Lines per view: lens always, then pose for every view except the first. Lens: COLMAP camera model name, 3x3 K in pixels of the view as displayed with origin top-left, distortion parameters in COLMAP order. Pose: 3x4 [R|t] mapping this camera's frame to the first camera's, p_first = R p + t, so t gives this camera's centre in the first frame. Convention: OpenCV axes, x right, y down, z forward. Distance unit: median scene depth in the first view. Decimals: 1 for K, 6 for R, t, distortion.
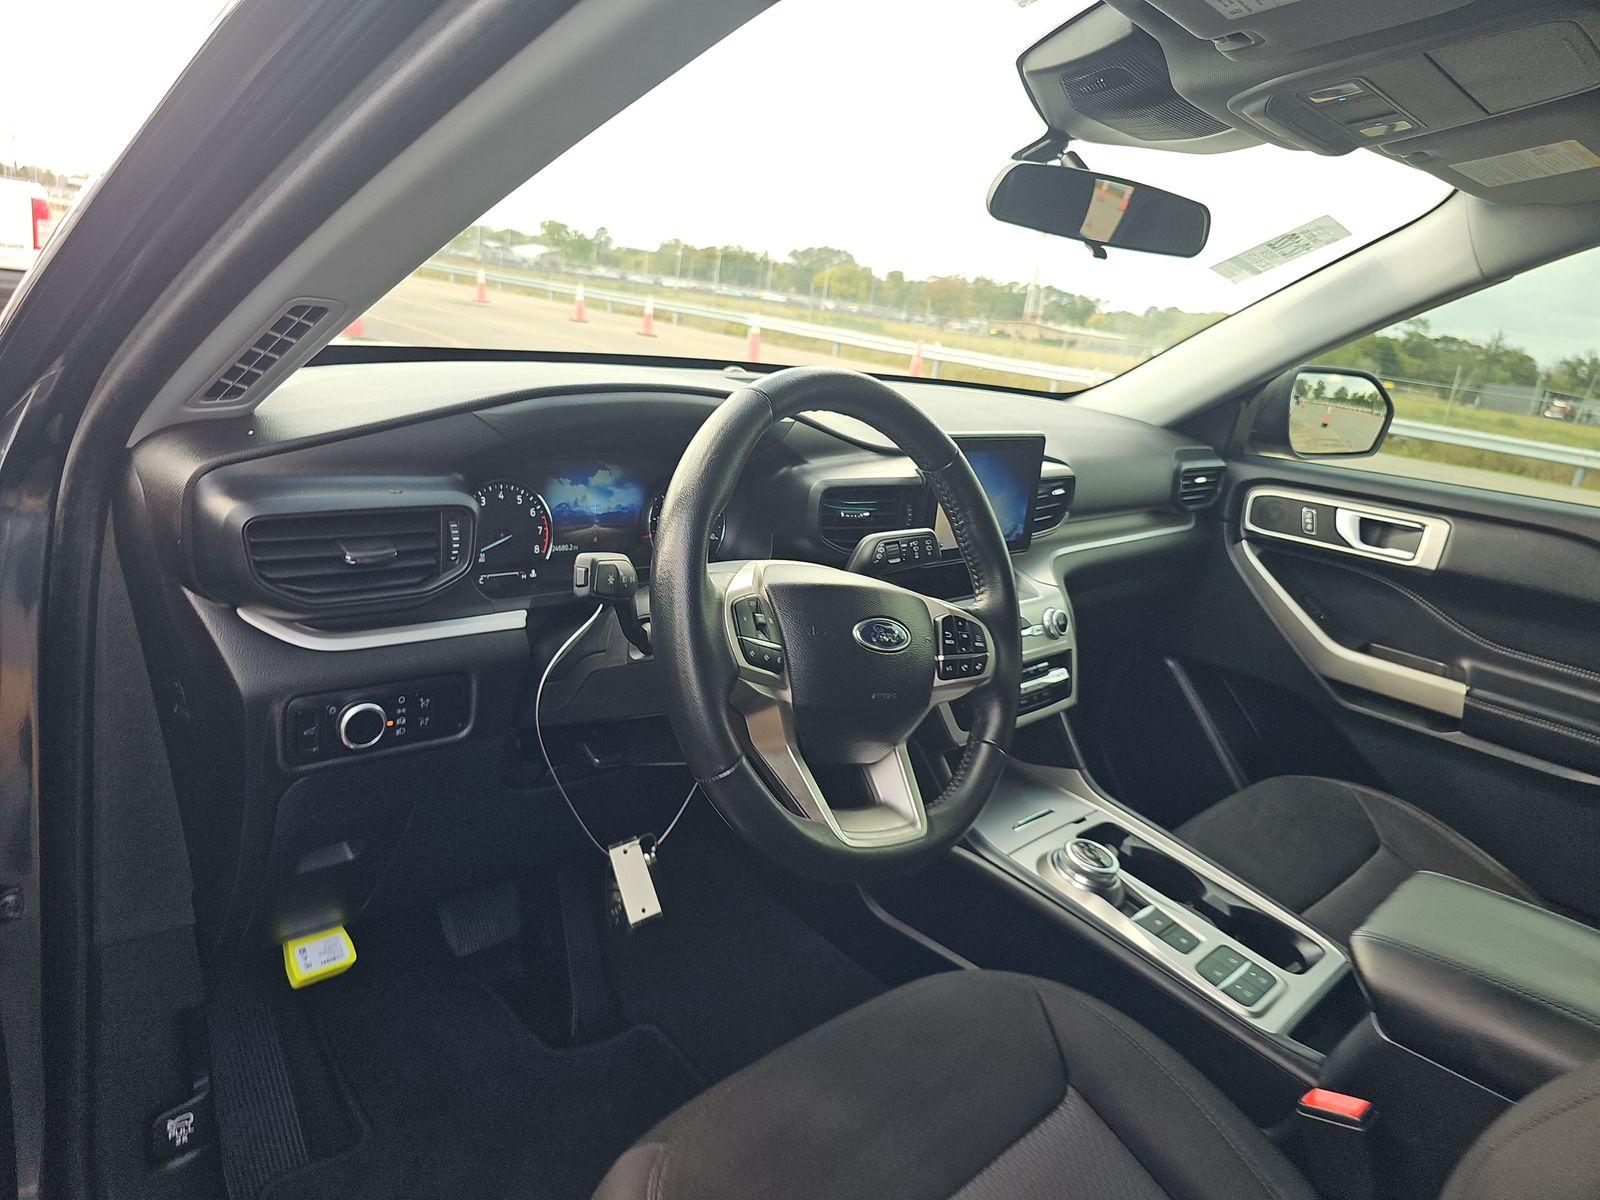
lens RADIAL K [[1072.8, 0, 779.7], [0, 1072.8, 599.6], [0, 0, 1]] dist [0.051925, -0.064862]
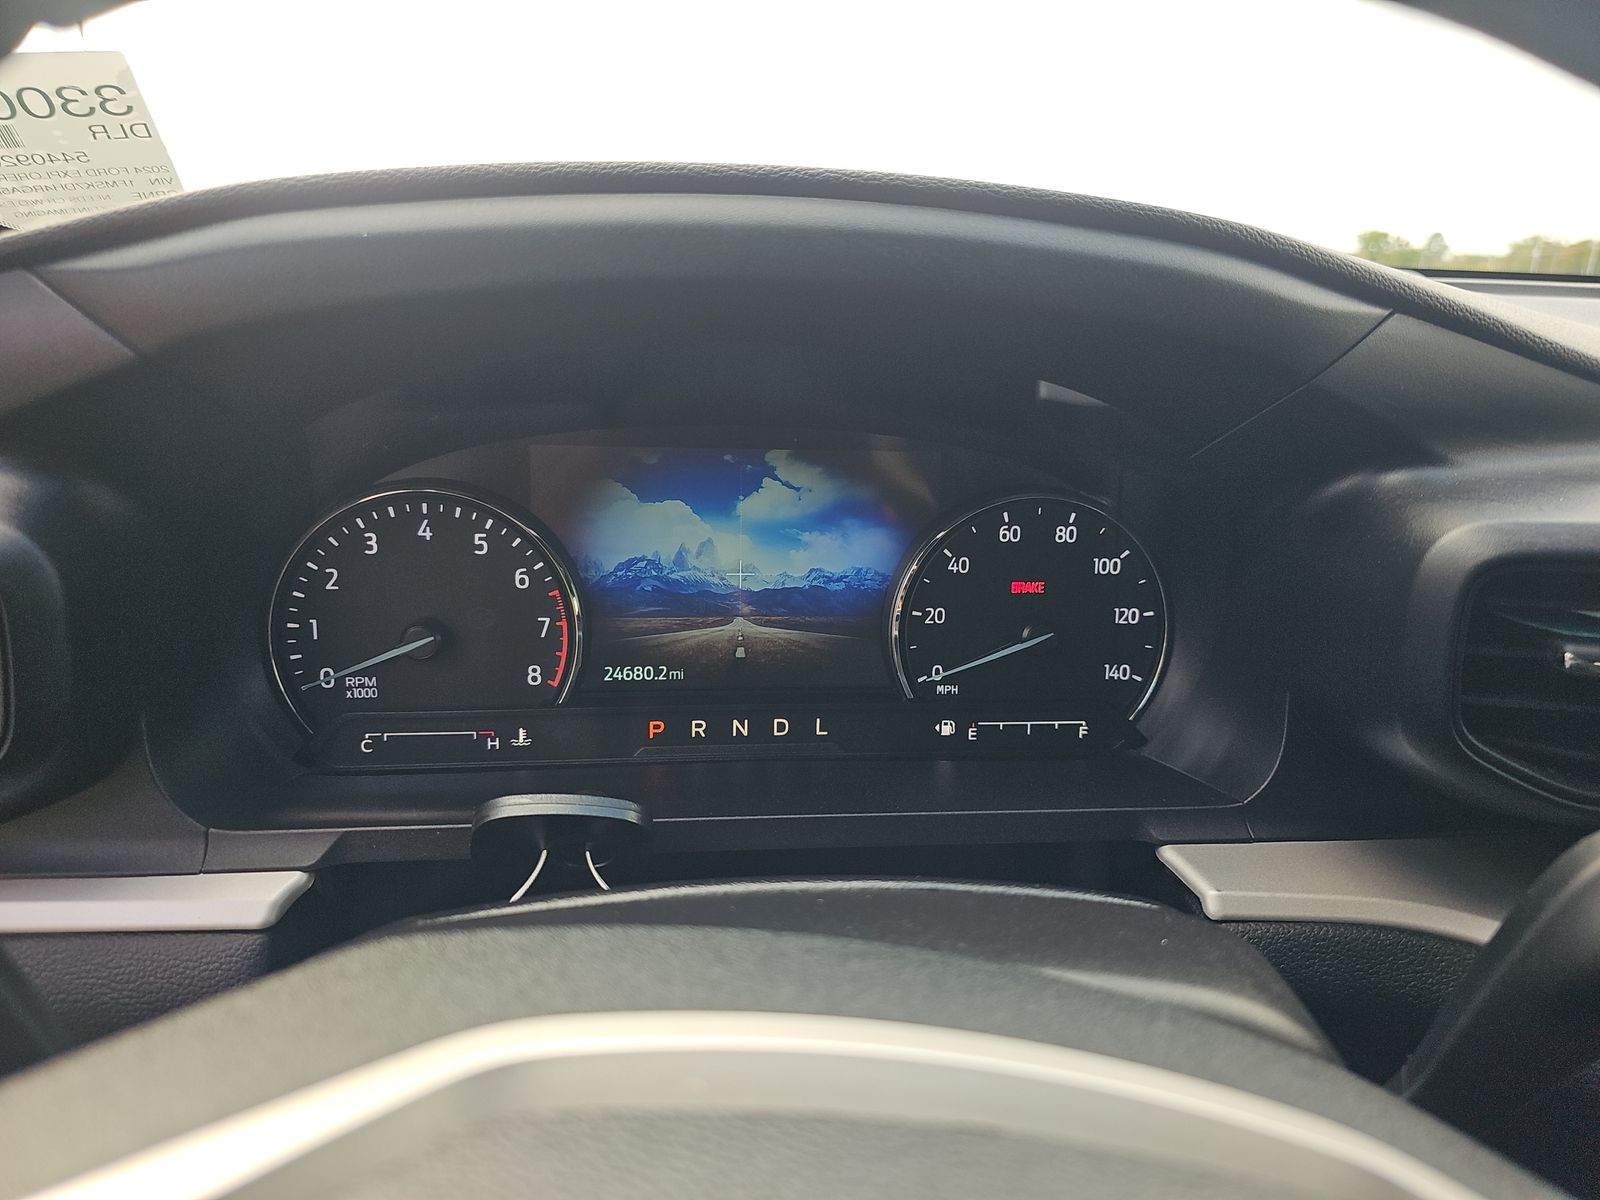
lens RADIAL K [[1096.3, 0, 852.1], [0, 1096.3, 595.6], [0, 0, 1]] dist [0.008973, 0.003625]
pose [[0.776333, 0.081160, -0.625076, 0.082179], [-0.101312, 0.994849, 0.003345, -0.070241], [0.622128, 0.060731, 0.780557, 0.613301]]
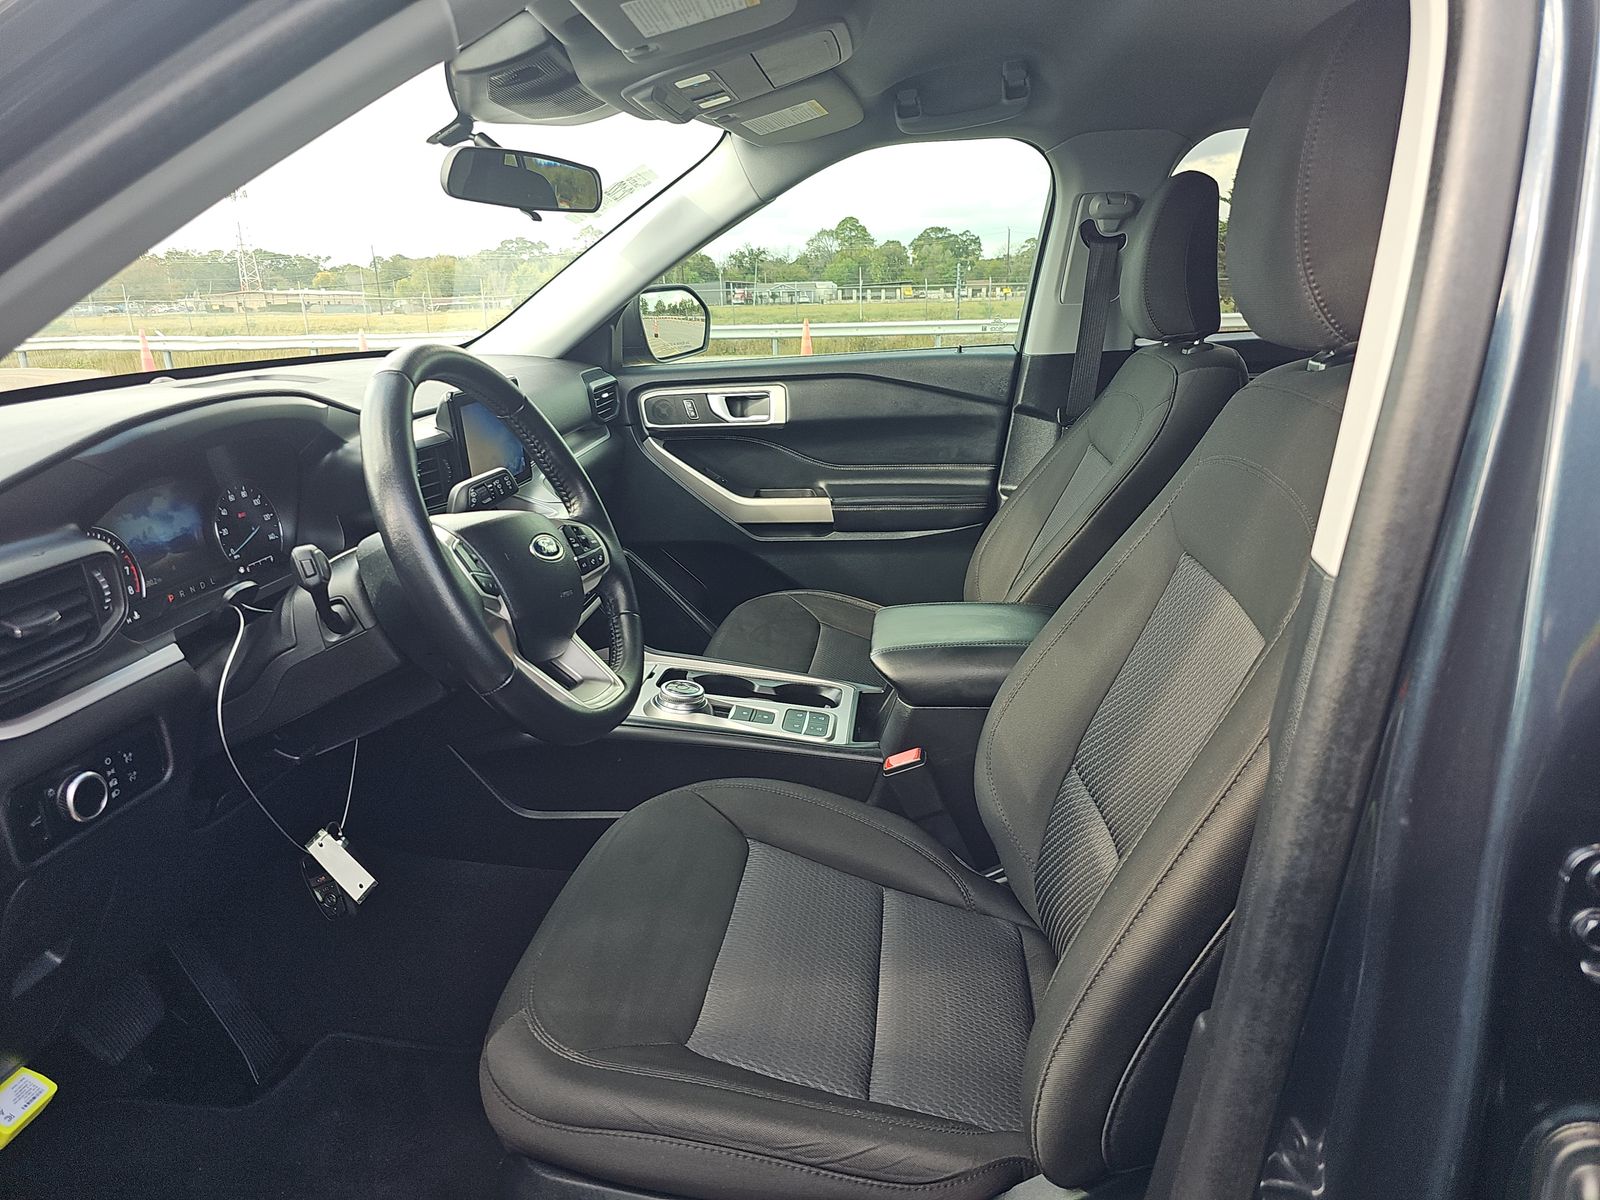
lens RADIAL K [[1072.2, 0, 800.0], [0, 1072.2, 600.0], [0, 0, 1]] dist [0.058101, -0.070680]
pose [[0.763144, -0.318983, 0.562015, -0.257211], [0.293405, 0.945908, 0.138463, 0.002258], [-0.575782, 0.059231, 0.815455, -0.110368]]
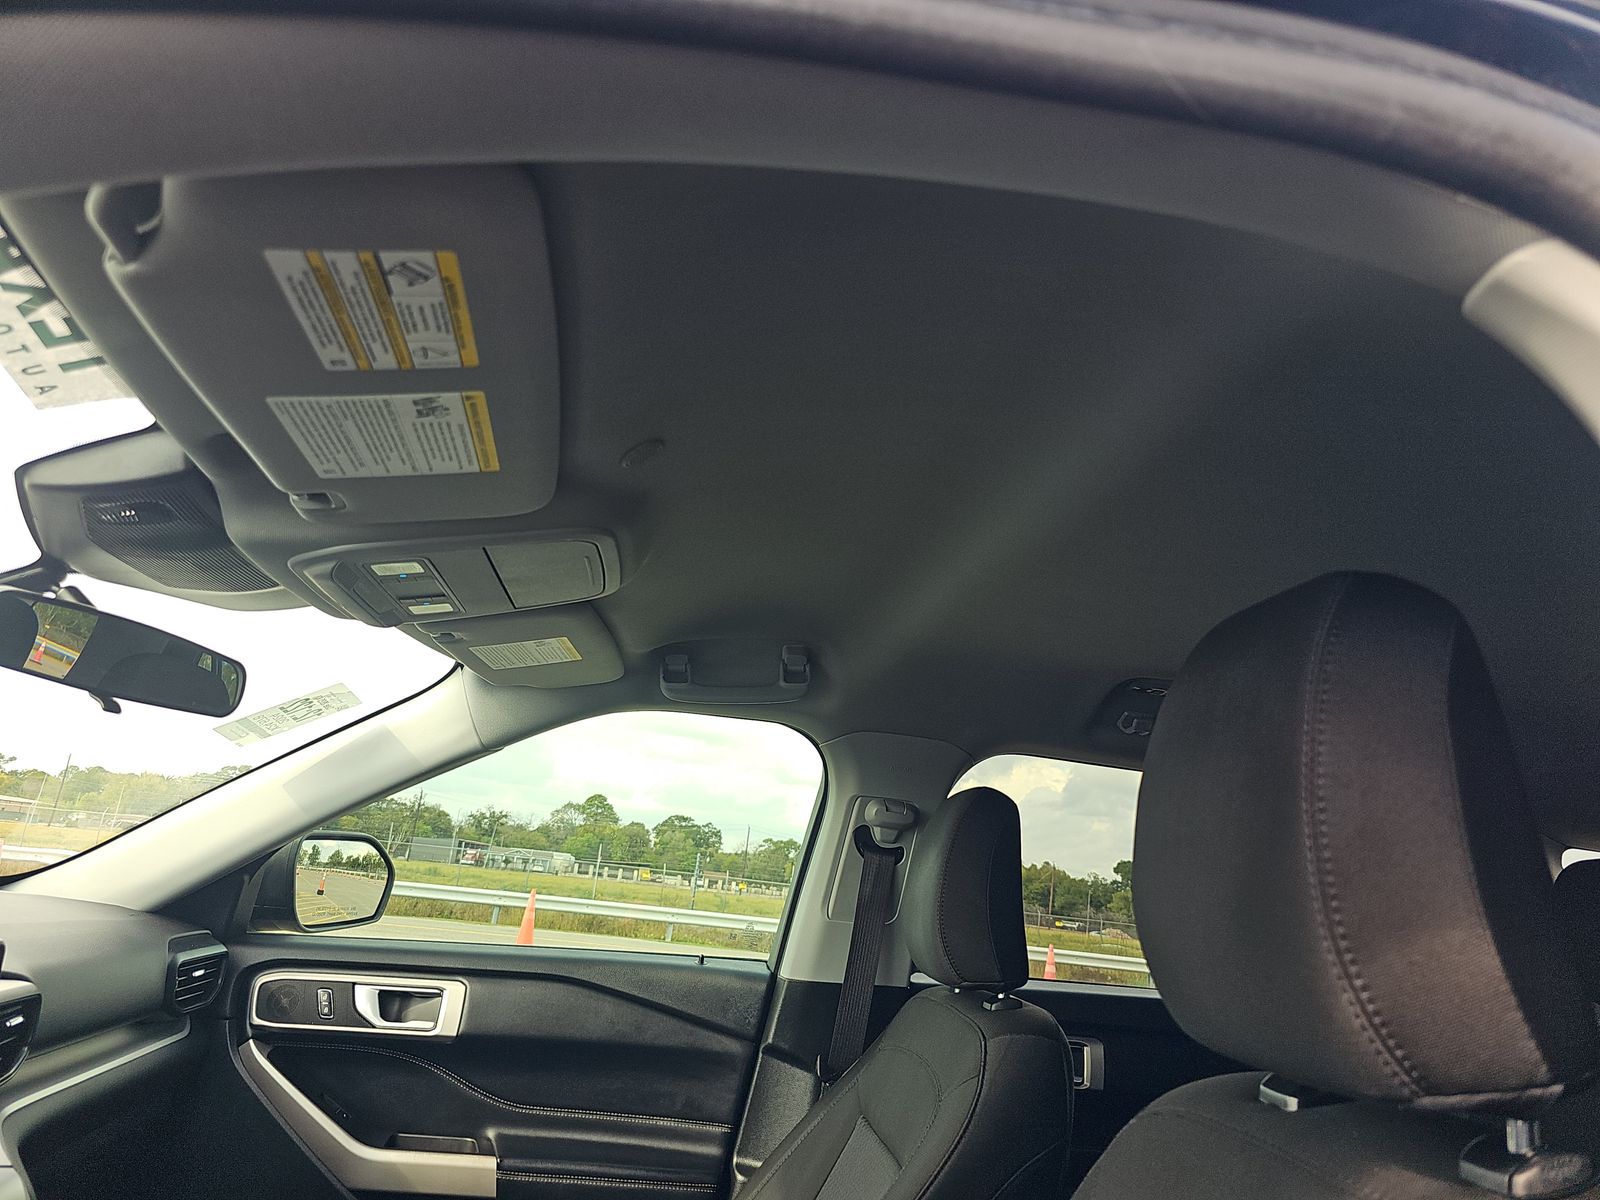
lens RADIAL K [[1052.7, 0, 799.2], [0, 1052.7, 589.8], [0, 0, 1]] dist [0.054508, -0.039332]
pose [[0.608839, 0.145139, 0.779904, -0.024423], [0.193397, 0.926302, -0.323360, -0.037694], [-0.769359, 0.347706, 0.535899, 0.127557]]
